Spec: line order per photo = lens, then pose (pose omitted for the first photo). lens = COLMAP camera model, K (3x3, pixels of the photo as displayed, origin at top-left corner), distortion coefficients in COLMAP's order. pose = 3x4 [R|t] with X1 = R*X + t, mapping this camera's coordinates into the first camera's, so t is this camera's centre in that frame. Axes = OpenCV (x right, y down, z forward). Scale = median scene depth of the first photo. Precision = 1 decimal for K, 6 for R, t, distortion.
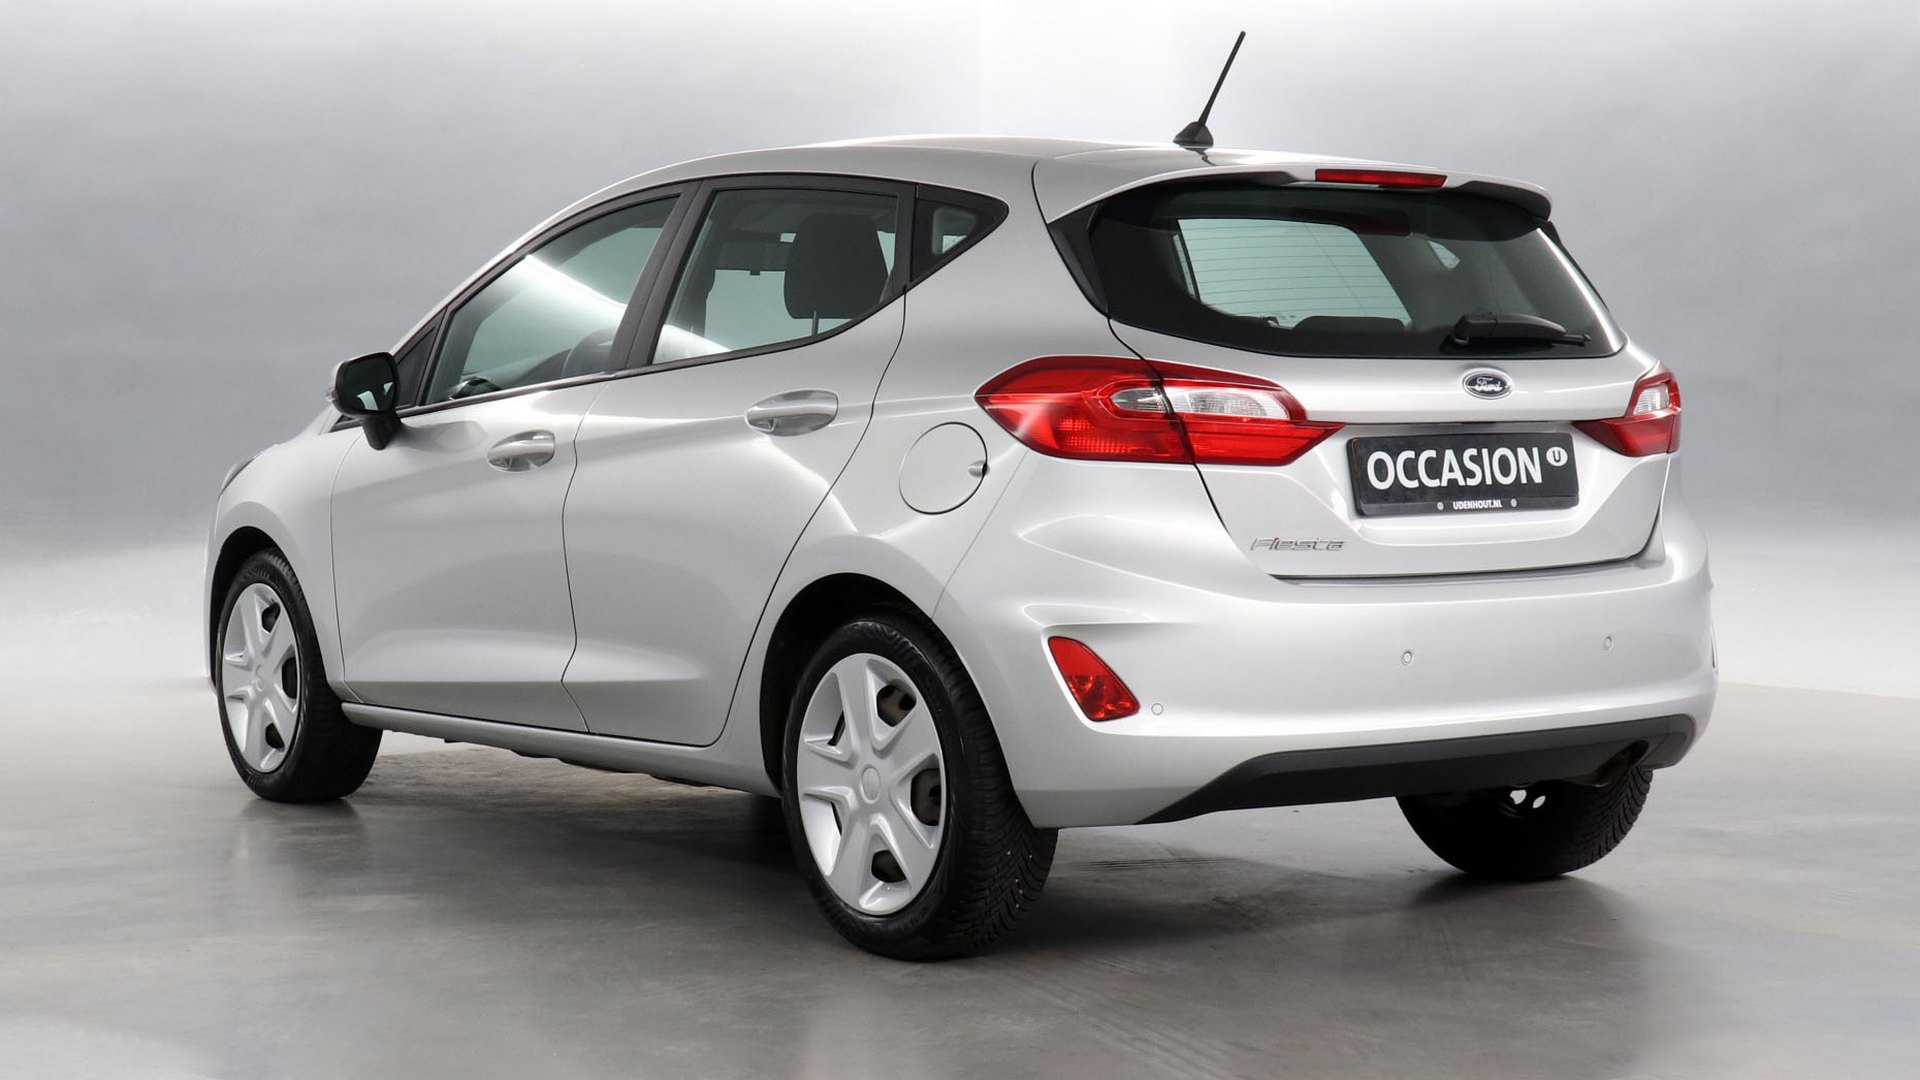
lens RADIAL K [[3491.6, 0, 960.0], [0, 3491.6, 540.0], [0, 0, 1]] dist [-0.204041, 0.055013]
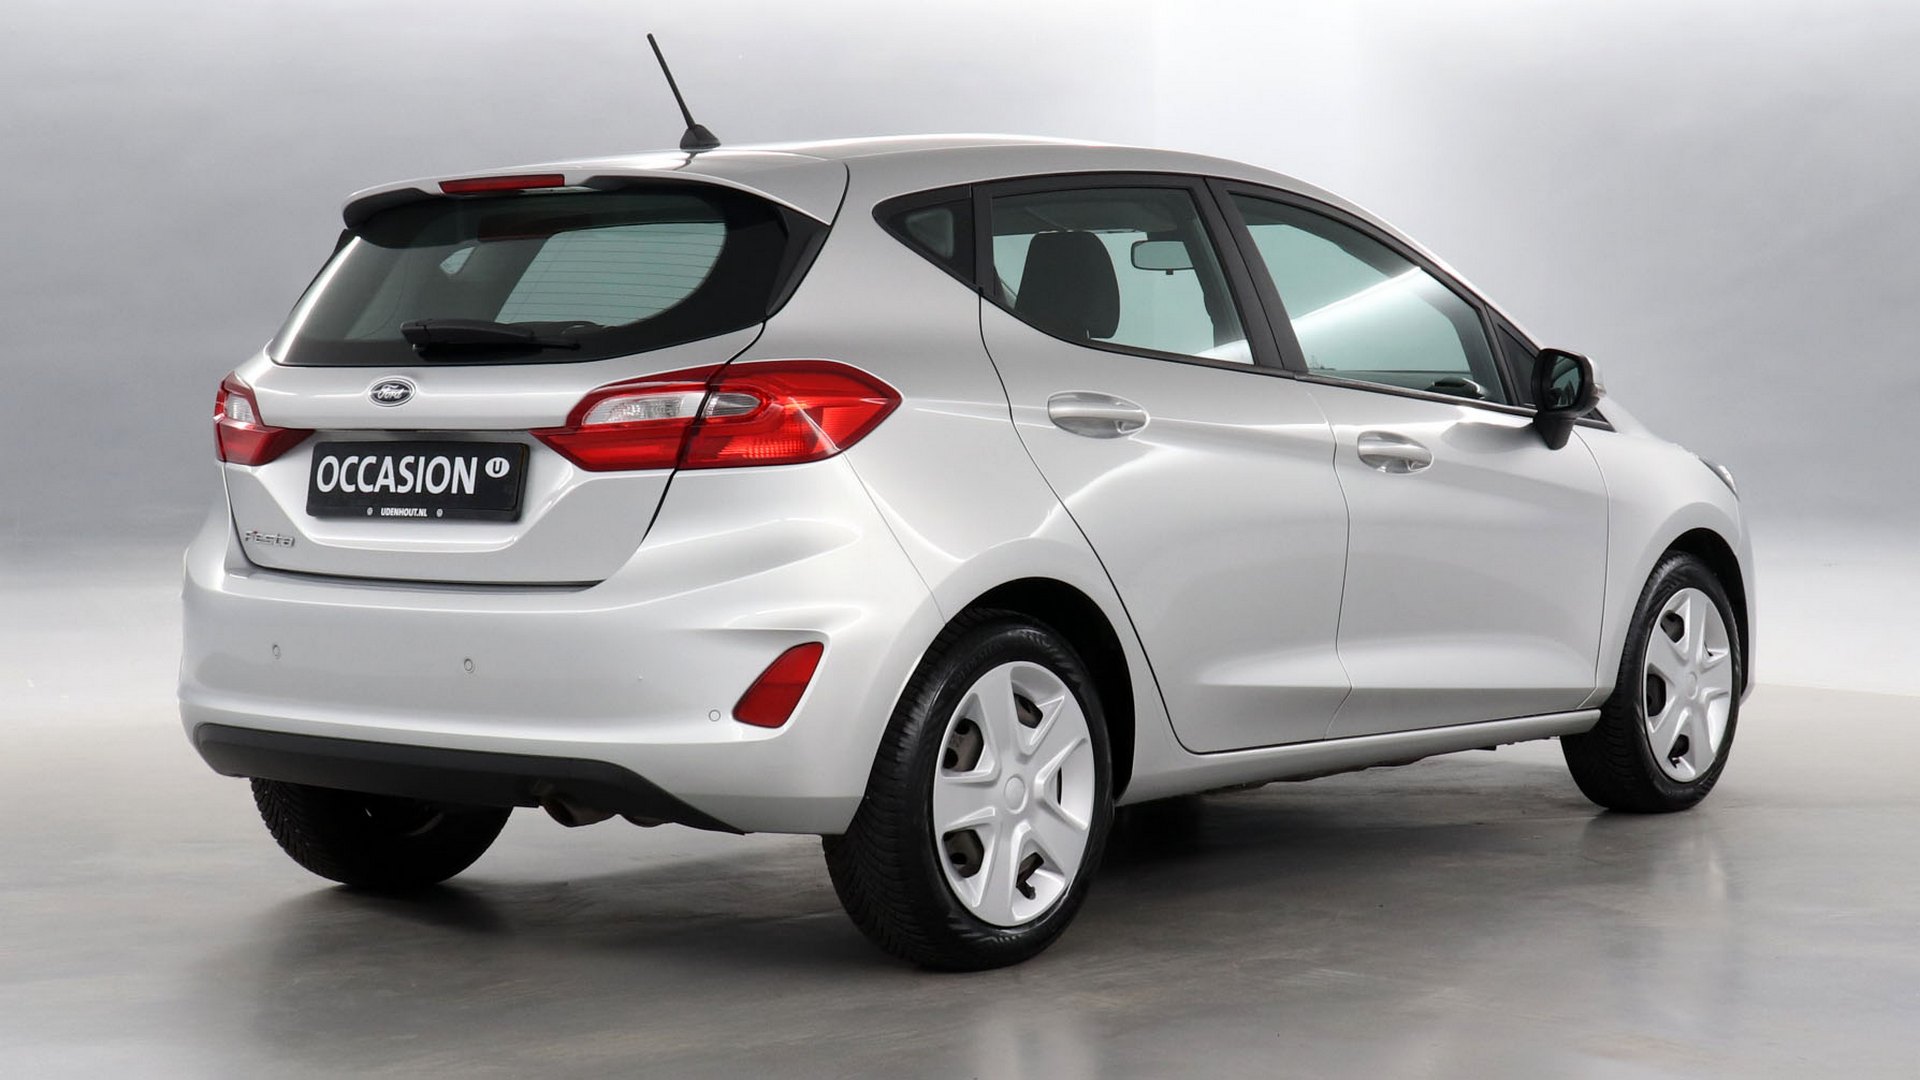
lens RADIAL K [[3491.6, 0, 960.0], [0, 3491.6, 540.0], [0, 0, 1]] dist [-0.204041, 0.055013]
pose [[0.250159, 0.045772, -0.967122, 1.155143], [-0.043598, 0.998401, 0.035975, -0.045159], [0.967223, 0.033165, 0.251755, 0.907115]]
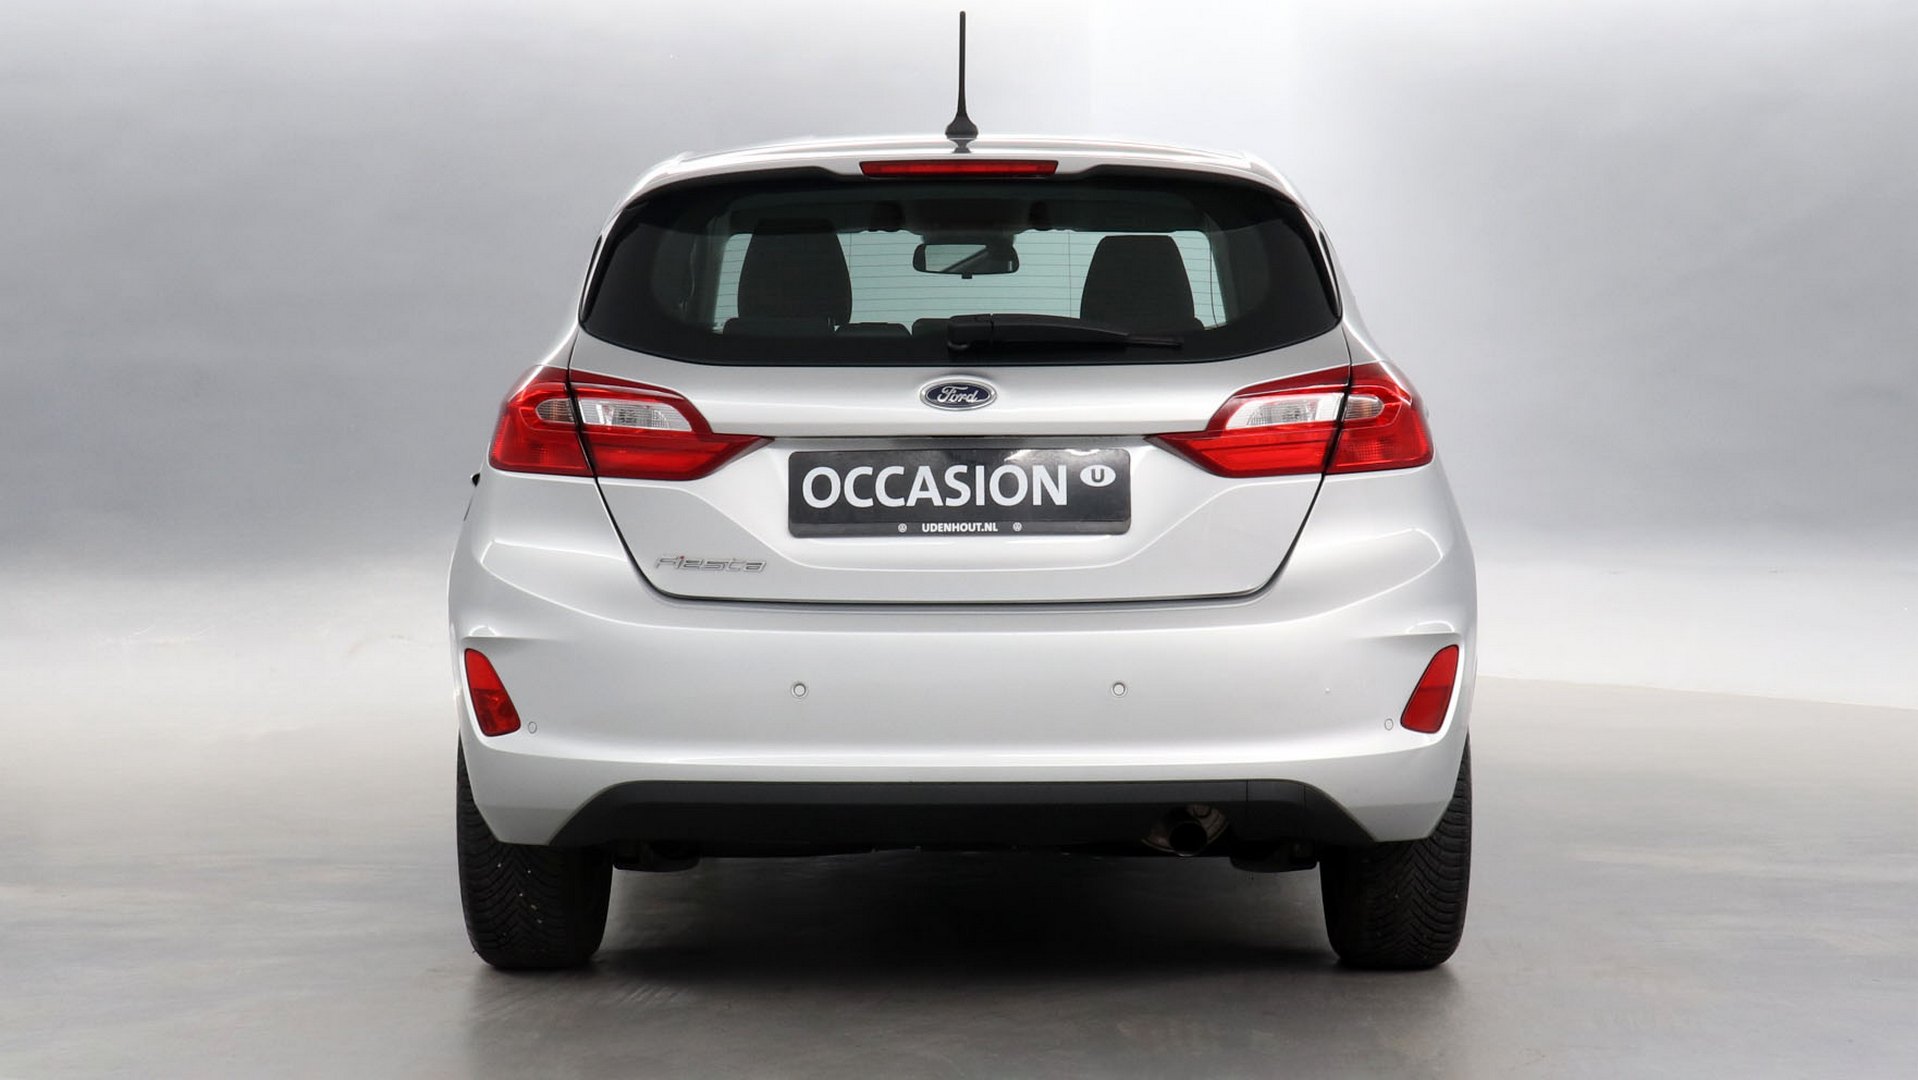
lens RADIAL K [[3488.0, 0, 959.0], [0, 3488.0, 540.0], [0, 0, 1]] dist [-0.204041, 0.055013]
pose [[0.787954, 0.028961, -0.615053, 0.707369], [-0.028043, 0.999545, 0.011139, -0.017083], [0.615096, 0.008471, 0.788407, 0.288295]]
